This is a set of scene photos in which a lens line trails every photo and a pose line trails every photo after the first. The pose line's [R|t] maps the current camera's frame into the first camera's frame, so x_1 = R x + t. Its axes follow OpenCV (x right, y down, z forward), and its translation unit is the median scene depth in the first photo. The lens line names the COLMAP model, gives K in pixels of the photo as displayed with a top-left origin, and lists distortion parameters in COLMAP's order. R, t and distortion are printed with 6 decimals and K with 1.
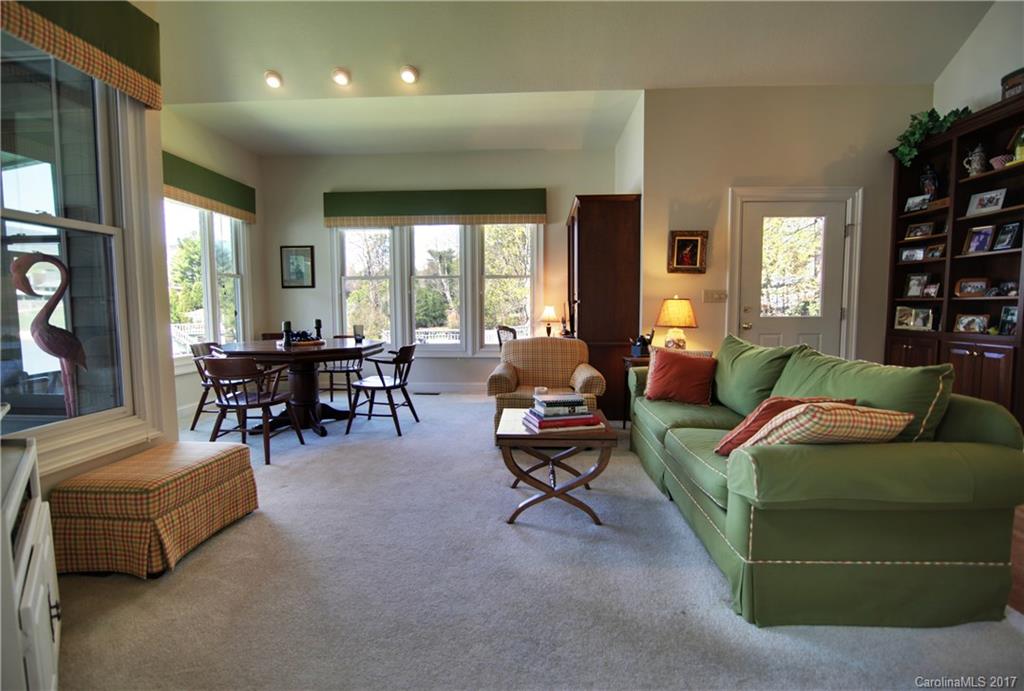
lens RADIAL K [[476.8, 0, 511.6], [0, 476.8, 343.3], [0, 0, 1]] dist [-0.017517, -0.000309]
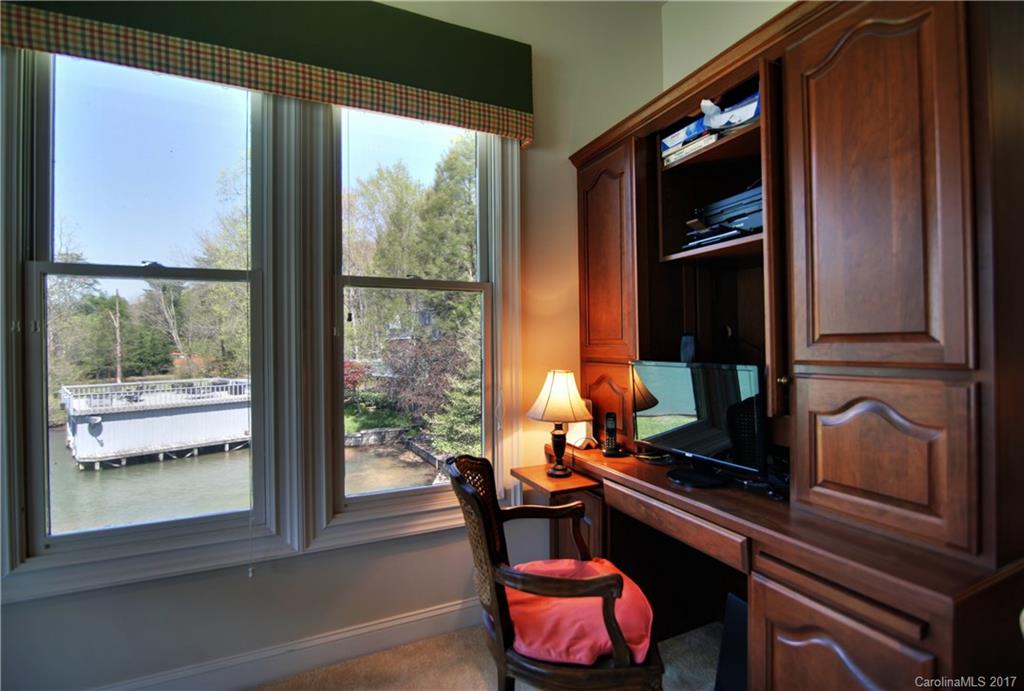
lens RADIAL K [[476.8, 0, 509.3], [0, 476.8, 350.9], [0, 0, 1]] dist [-0.017517, -0.000309]
pose [[0.884618, -0.002479, 0.466309, -0.105590], [0.035630, 0.997422, -0.062289, -0.070384], [-0.464952, 0.071716, 0.882426, 0.678772]]
